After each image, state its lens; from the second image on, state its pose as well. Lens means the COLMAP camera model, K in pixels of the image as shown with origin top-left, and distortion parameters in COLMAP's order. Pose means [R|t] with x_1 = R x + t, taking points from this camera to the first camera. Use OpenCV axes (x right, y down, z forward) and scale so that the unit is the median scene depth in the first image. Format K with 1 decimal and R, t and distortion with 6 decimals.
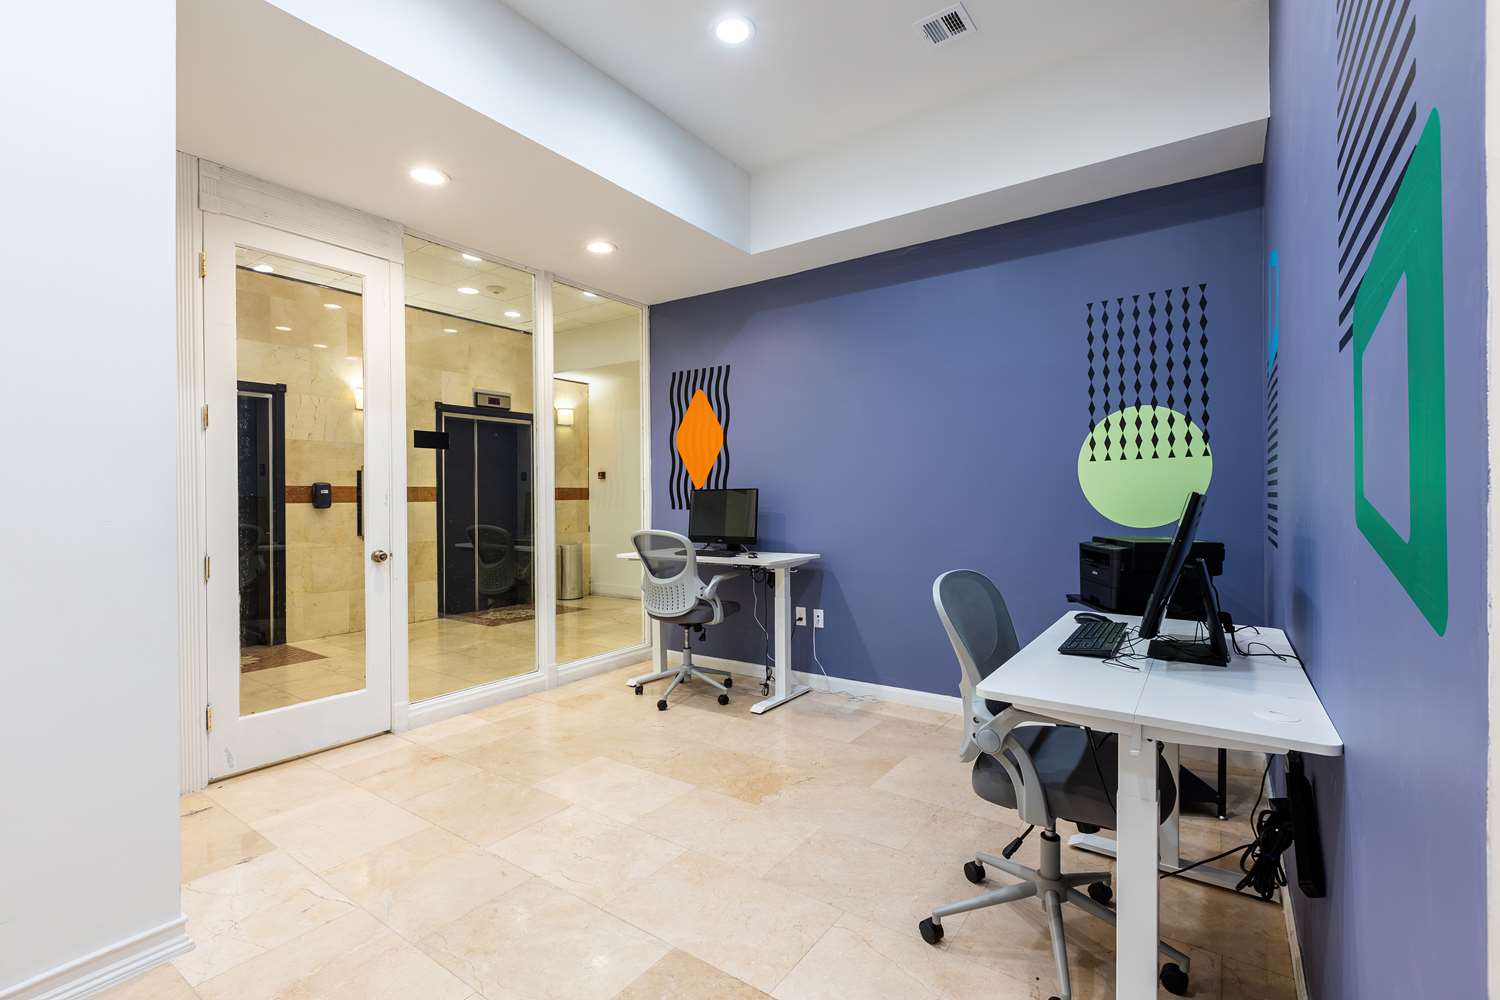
lens RADIAL K [[674.6, 0, 750.8], [0, 674.6, 500.2], [0, 0, 1]] dist [0.005404, -0.002821]
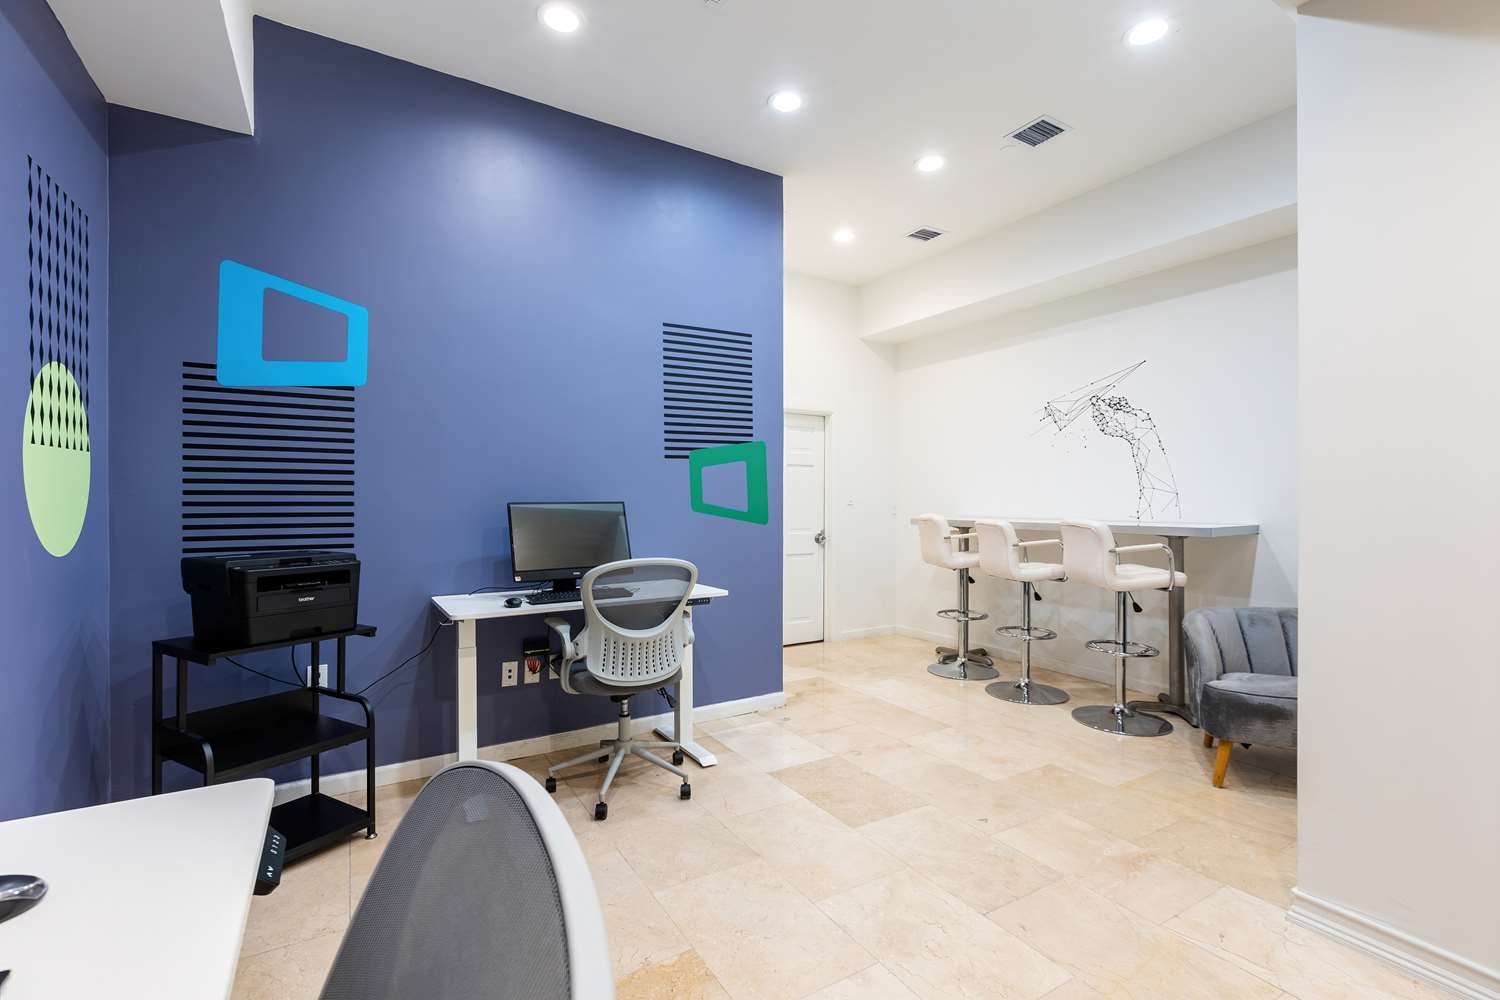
lens RADIAL K [[674.6, 0, 748.4], [0, 674.6, 500.5], [0, 0, 1]] dist [0.005404, -0.002821]
pose [[-0.917269, 0.006239, 0.398219, -0.400104], [0.007828, 0.999967, 0.002366, -0.013785], [-0.398191, 0.005287, -0.917287, 1.997254]]
